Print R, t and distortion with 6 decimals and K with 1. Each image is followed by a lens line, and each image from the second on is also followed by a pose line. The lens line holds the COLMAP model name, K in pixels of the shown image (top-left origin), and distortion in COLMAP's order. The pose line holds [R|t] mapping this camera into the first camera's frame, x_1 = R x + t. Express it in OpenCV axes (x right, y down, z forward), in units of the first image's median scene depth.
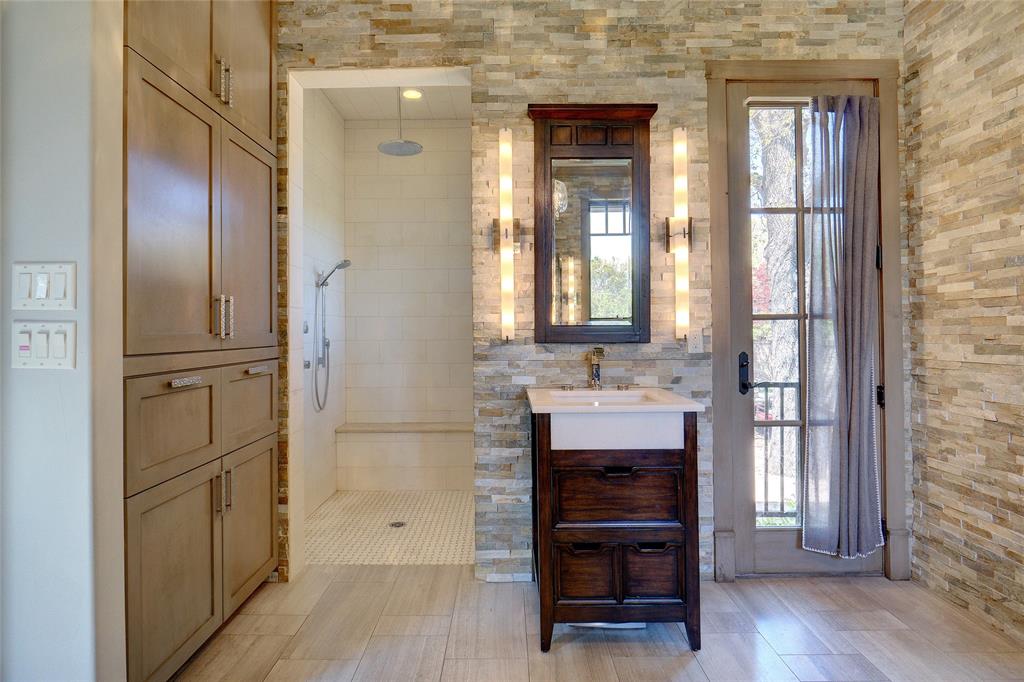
lens RADIAL K [[541.7, 0, 506.1], [0, 541.7, 330.7], [0, 0, 1]] dist [-0.014777, 0.004511]
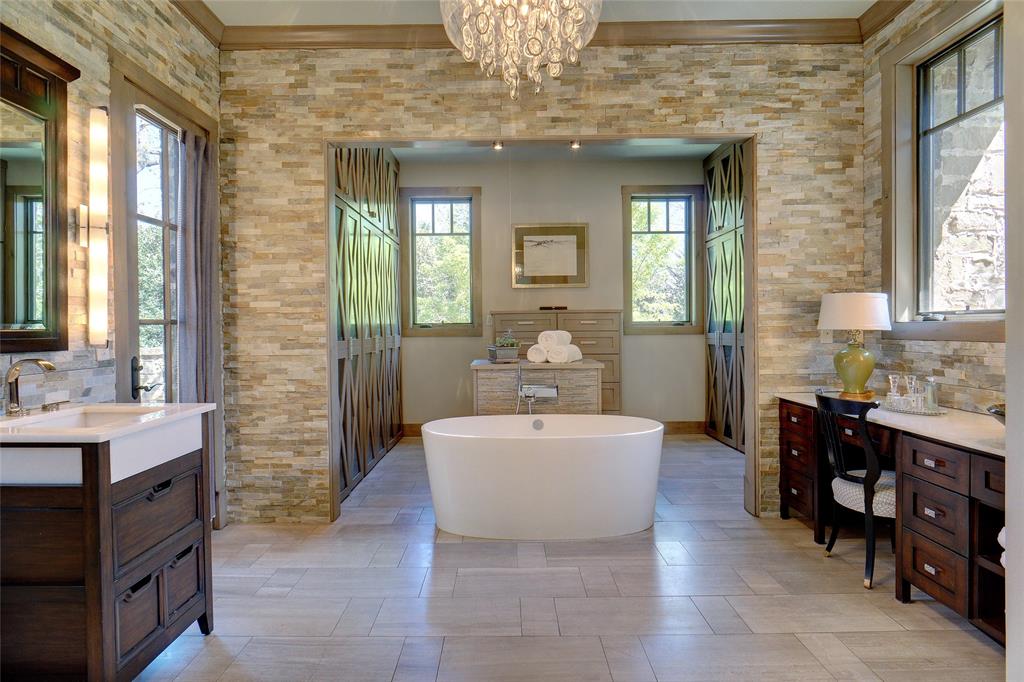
lens RADIAL K [[541.7, 0, 508.1], [0, 541.7, 337.4], [0, 0, 1]] dist [-0.014777, 0.004511]
pose [[-0.005333, -0.010786, 0.999928, -0.603211], [0.004139, 0.999933, 0.010808, -0.004376], [-0.999977, 0.004196, -0.005288, 0.342450]]
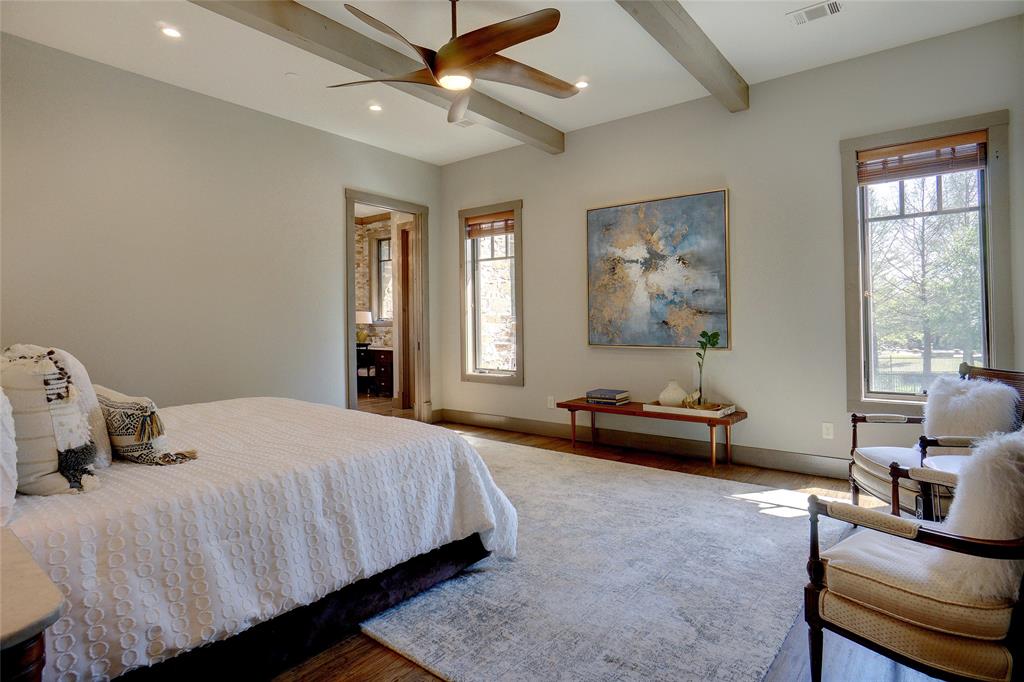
lens RADIAL K [[541.7, 0, 515.3], [0, 541.7, 332.7], [0, 0, 1]] dist [-0.014777, 0.004511]
pose [[-0.783567, -0.006927, 0.621269, -1.932098], [0.007686, 0.999753, 0.020840, -0.009515], [-0.621260, 0.021104, -0.783320, 1.358942]]
